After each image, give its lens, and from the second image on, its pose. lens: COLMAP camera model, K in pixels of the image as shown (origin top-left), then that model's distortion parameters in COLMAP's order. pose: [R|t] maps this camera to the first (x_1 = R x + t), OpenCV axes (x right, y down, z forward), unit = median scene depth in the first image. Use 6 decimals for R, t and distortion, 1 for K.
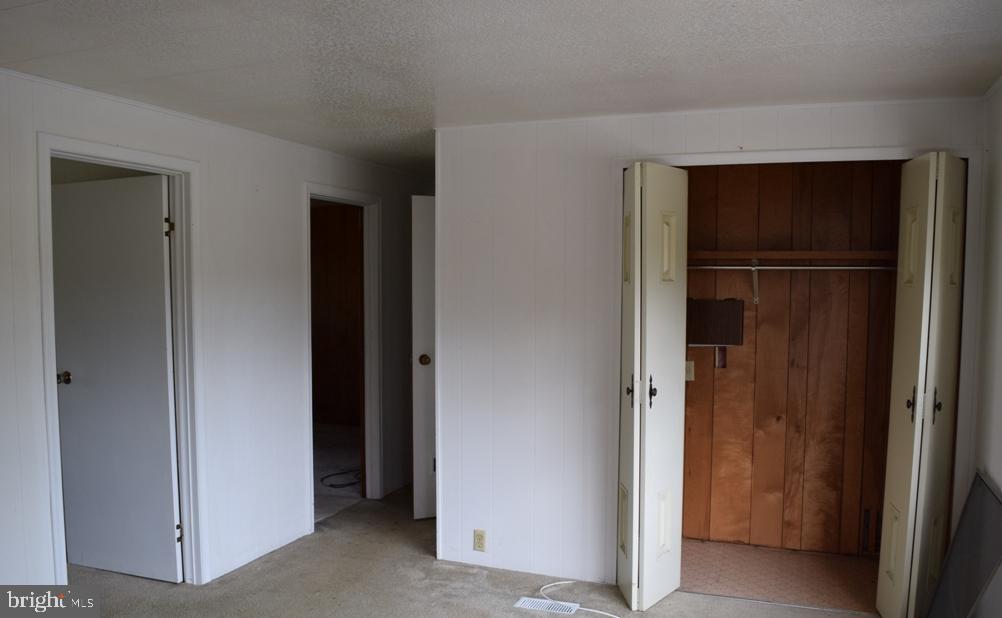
lens RADIAL K [[823.8, 0, 517.3], [0, 823.8, 338.0], [0, 0, 1]] dist [-0.096873, 0.027457]
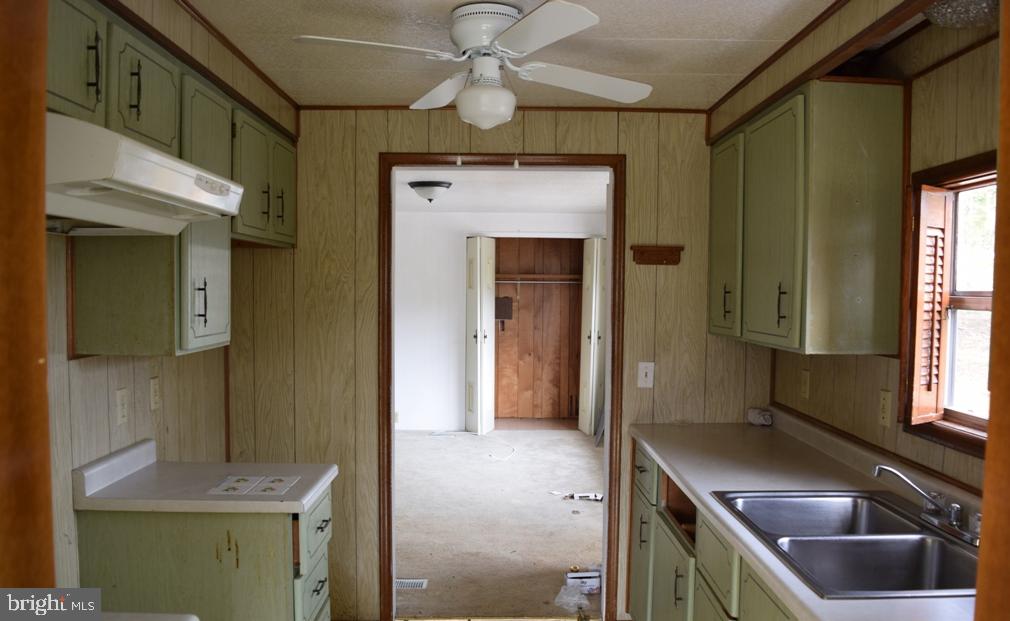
lens RADIAL K [[782.5, 0, 505.4], [0, 782.5, 311.1], [0, 0, 1]] dist [0.000540, -0.000005]
pose [[0.938322, -0.009473, 0.345632, -0.433790], [0.022999, 0.999121, -0.035053, 0.057866], [-0.344996, 0.040840, 0.937715, -0.868923]]
